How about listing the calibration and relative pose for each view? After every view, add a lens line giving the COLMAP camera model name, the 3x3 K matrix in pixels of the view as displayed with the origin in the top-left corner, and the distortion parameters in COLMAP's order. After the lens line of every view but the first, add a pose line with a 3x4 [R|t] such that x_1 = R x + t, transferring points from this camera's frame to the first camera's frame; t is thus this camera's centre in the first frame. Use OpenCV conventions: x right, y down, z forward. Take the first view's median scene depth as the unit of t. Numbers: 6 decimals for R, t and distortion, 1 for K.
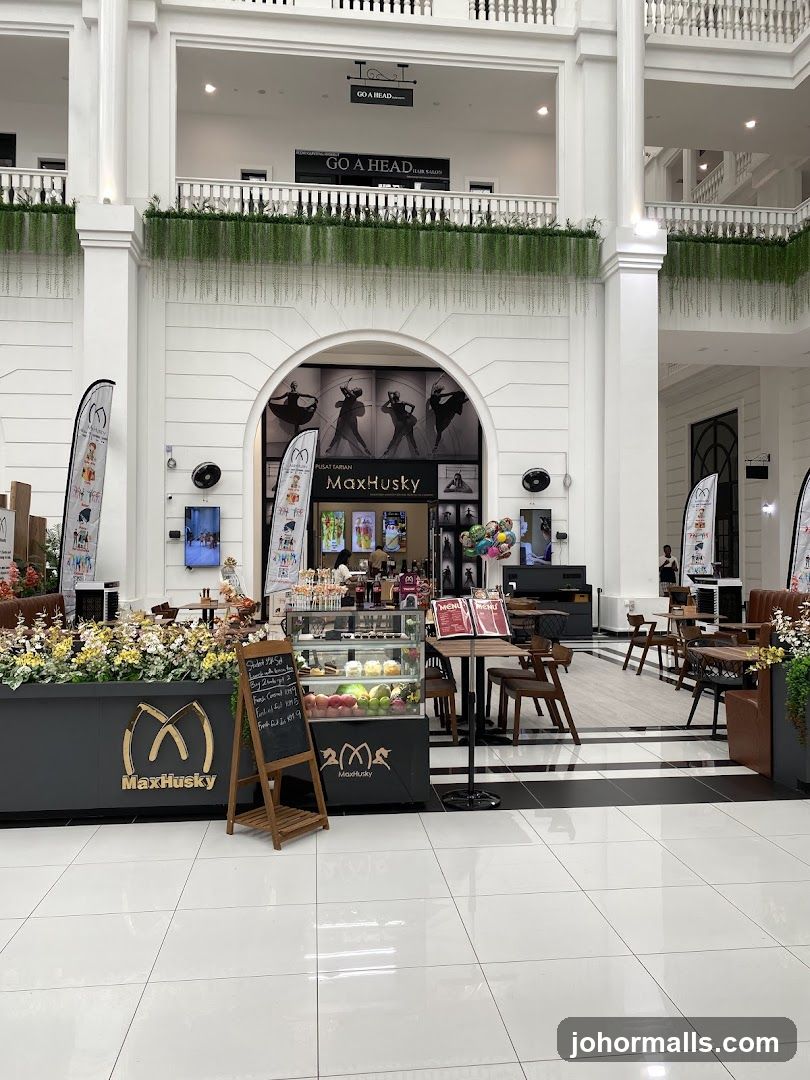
lens RADIAL K [[786.1, 0, 405.0], [0, 786.1, 540.0], [0, 0, 1]] dist [-0.013136, -0.004892]
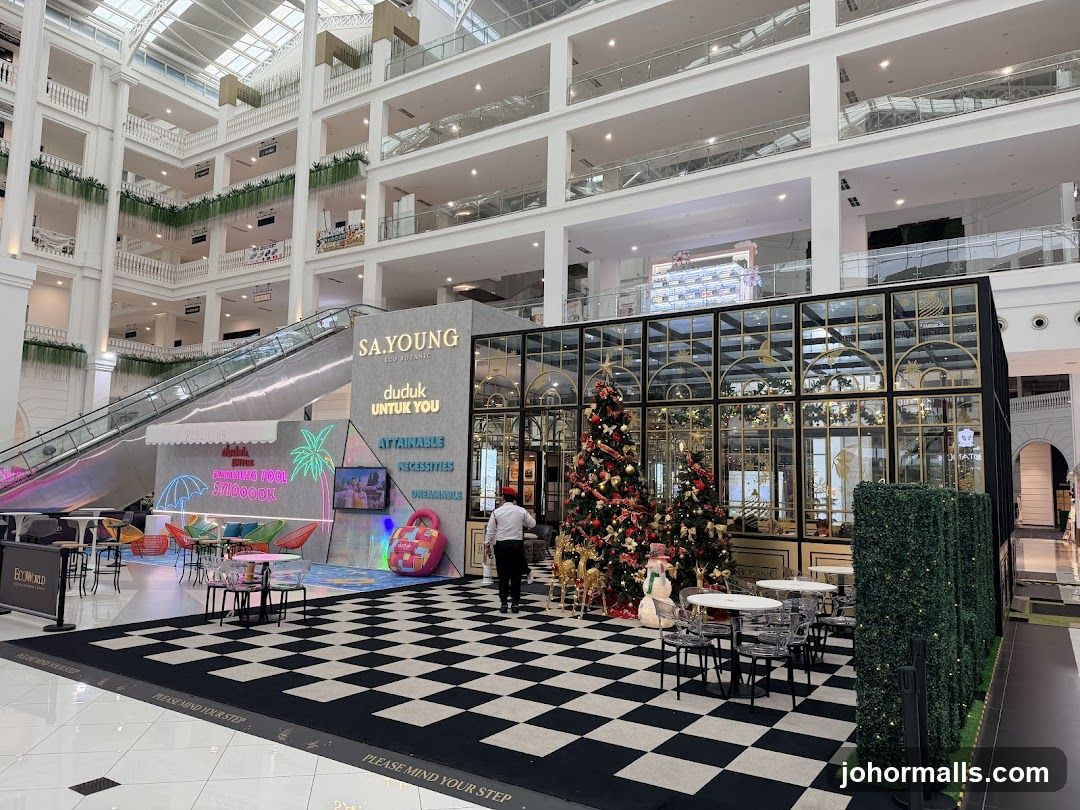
lens RADIAL K [[786.1, 0, 540.0], [0, 786.1, 405.0], [0, 0, 1]] dist [-0.013136, -0.004892]
pose [[0.627503, 0.093678, 0.772959, -0.669920], [-0.029665, 0.994892, -0.096493, -0.033697], [-0.778049, 0.037620, 0.627076, -1.474793]]
